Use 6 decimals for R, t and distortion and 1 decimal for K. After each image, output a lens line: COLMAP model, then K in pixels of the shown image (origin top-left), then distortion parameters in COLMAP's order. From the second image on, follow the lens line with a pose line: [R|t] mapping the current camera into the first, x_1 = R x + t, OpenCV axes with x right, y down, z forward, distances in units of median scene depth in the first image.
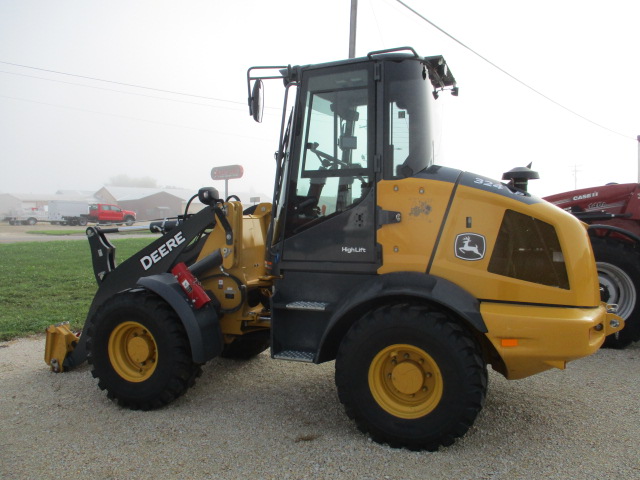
lens RADIAL K [[527.5, 0, 319.0], [0, 527.5, 241.6], [0, 0, 1]] dist [-0.032898, -0.001077]
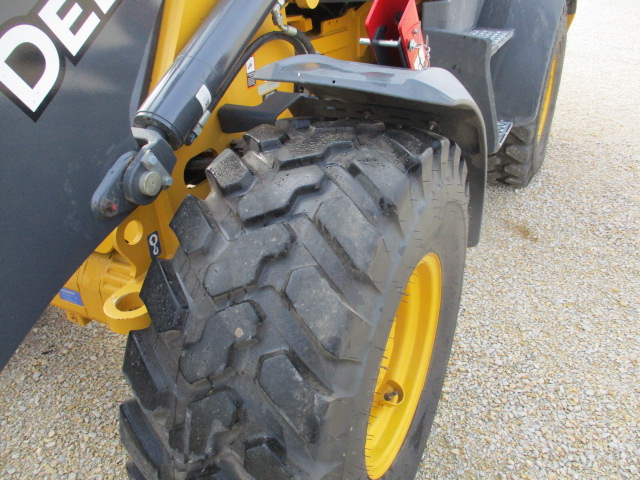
lens RADIAL K [[532.4, 0, 319.0], [0, 532.4, 240.0], [0, 0, 1]] dist [-0.033785, -0.001639]
pose [[0.105579, -0.505906, 0.856103, -0.635029], [0.080199, 0.862442, 0.499761, 0.014014], [-0.991172, 0.015895, 0.131629, 1.136359]]
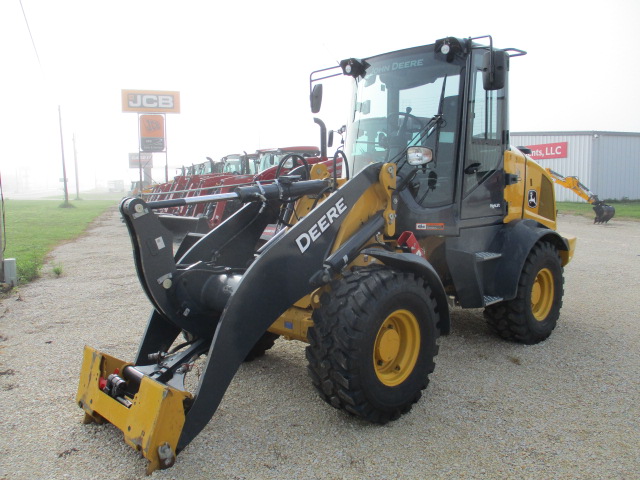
lens RADIAL K [[527.2, 0, 320.7], [0, 527.2, 241.0], [0, 0, 1]] dist [-0.033646, -0.000270]
pose [[0.411765, -0.104750, 0.905250, -1.250279], [0.046398, 0.994493, 0.093971, -0.037188], [-0.910108, 0.003308, 0.414358, 0.873497]]
